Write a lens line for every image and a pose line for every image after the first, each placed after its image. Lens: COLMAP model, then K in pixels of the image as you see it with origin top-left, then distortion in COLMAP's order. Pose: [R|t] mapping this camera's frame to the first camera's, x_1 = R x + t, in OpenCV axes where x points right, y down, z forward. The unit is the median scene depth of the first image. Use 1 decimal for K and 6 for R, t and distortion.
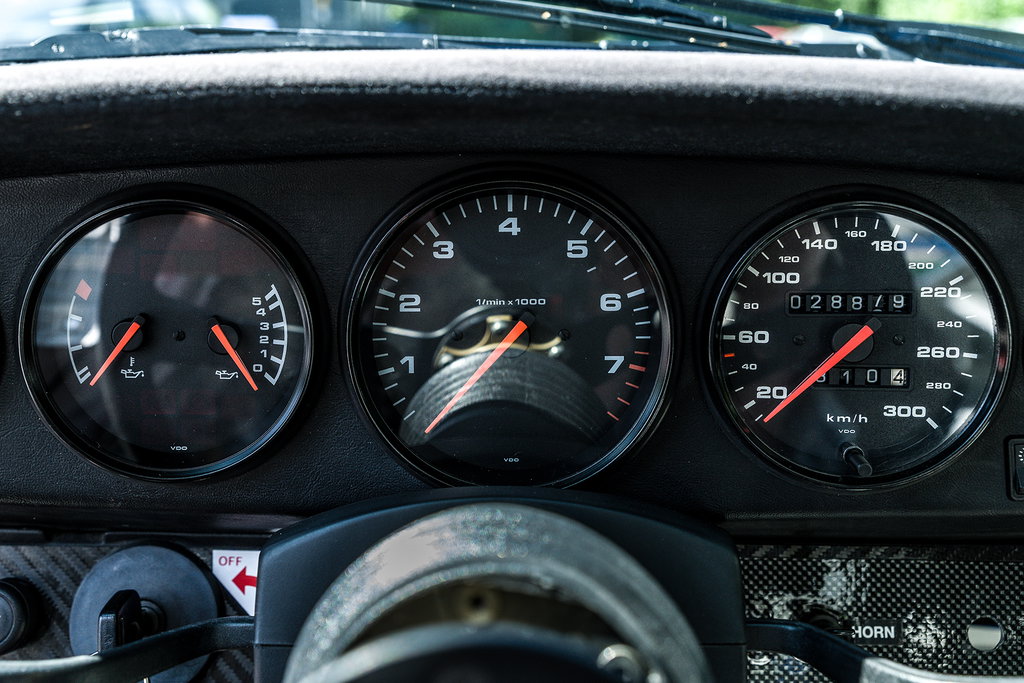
lens RADIAL K [[1033.9, 0, 512.0], [0, 1033.9, 341.5], [0, 0, 1]] dist [0.006713, 0.004751]
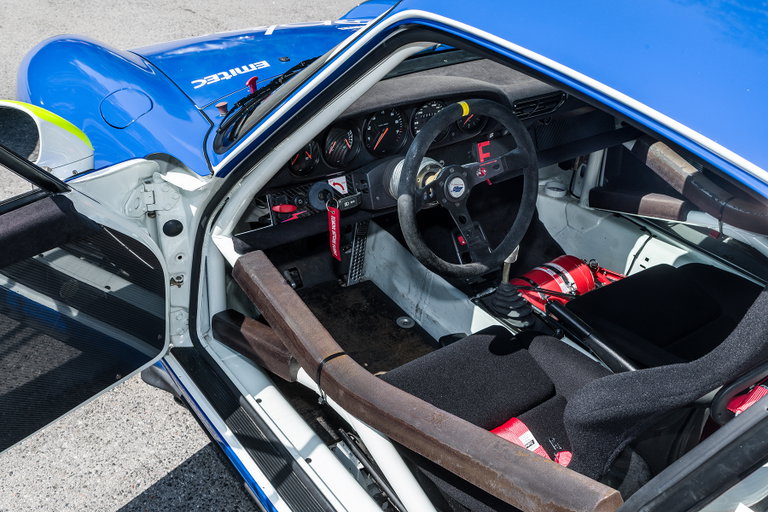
lens RADIAL K [[775.4, 0, 384.0], [0, 775.4, 256.0], [0, 0, 1]] dist [0.006713, 0.004751]
pose [[0.794525, -0.279430, 0.539119, -2.598388], [0.094053, 0.933746, 0.345358, -0.869055], [-0.599904, -0.223689, 0.768166, -2.566853]]
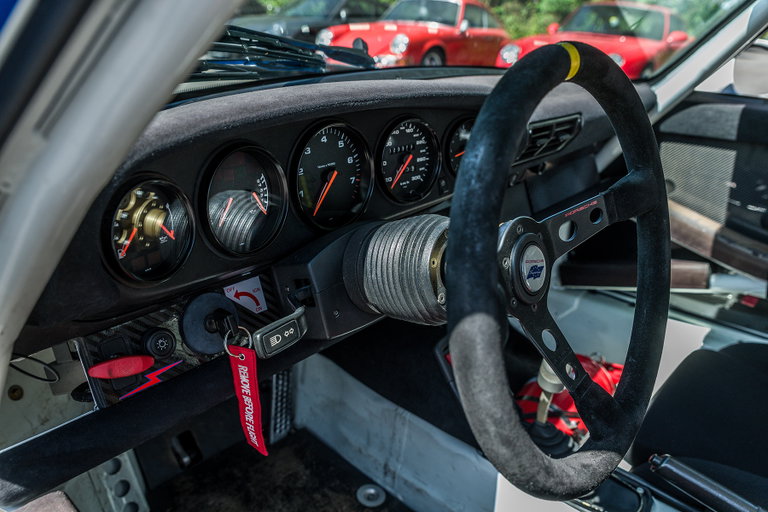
lens RADIAL K [[578.1, 0, 384.0], [0, 578.1, 256.0], [0, 0, 1]] dist [-0.007667, 0.002937]
pose [[0.641674, -0.277544, 0.714999, -1.145924], [0.155035, 0.959922, 0.233481, -0.149938], [-0.751145, -0.038969, 0.658987, -0.209863]]
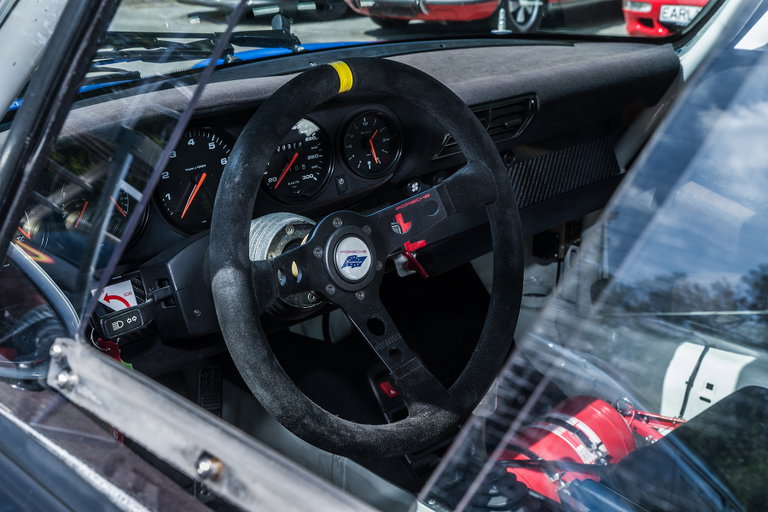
lens RADIAL K [[966.1, 0, 384.0], [0, 966.1, 256.0], [0, 0, 1]] dist [0.018188, 0.052010]
pose [[0.706571, -0.256906, 0.659361, -1.500445], [0.195073, 0.966382, 0.167490, -0.152052], [-0.680223, 0.010280, 0.732933, -1.367664]]
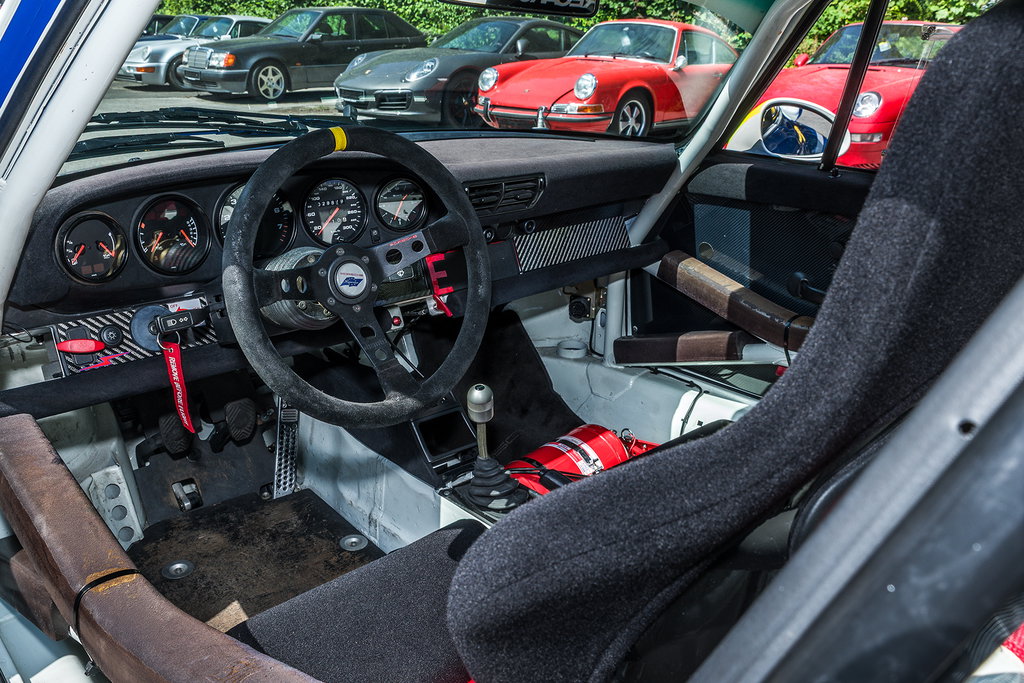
lens RADIAL K [[846.3, 0, 512.0], [0, 846.3, 341.5], [0, 0, 1]] dist [-0.012380, 0.000317]
pose [[0.723866, -0.226980, 0.651535, -1.442179], [0.158049, 0.973776, 0.163647, 0.061609], [-0.671594, -0.015483, 0.740757, -1.940614]]
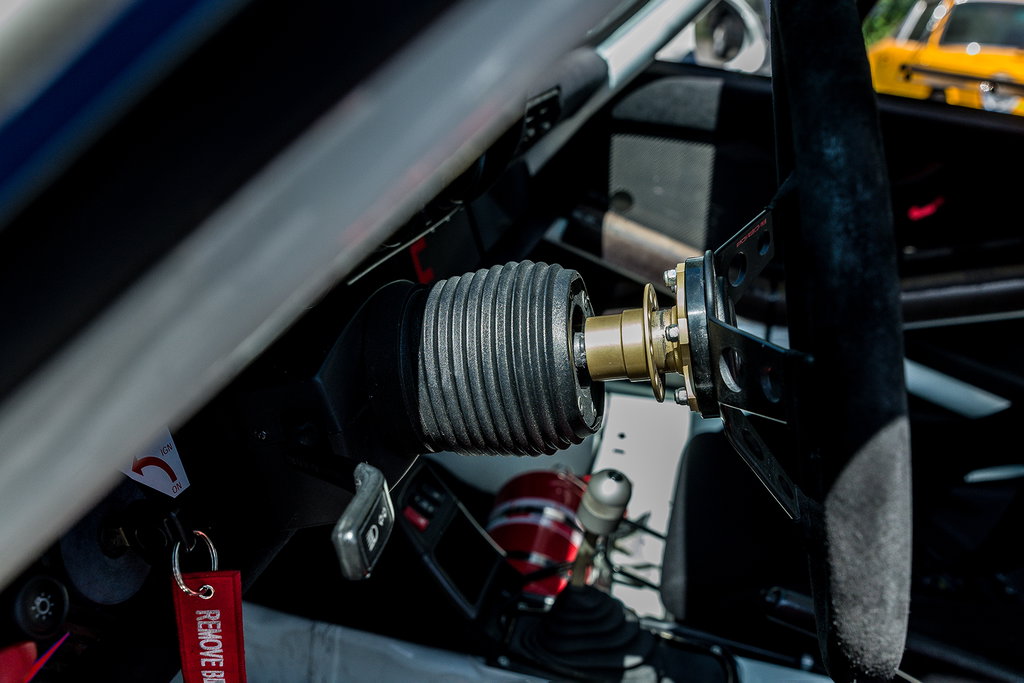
lens RADIAL K [[954.6, 0, 524.3], [0, 954.6, 363.6], [0, 0, 1]] dist [-0.000915, 0.005015]
pose [[0.185290, -0.355368, 0.916177, -1.283215], [0.130301, 0.932974, 0.335531, -0.208692], [-0.974007, 0.057208, 0.219176, 0.380386]]
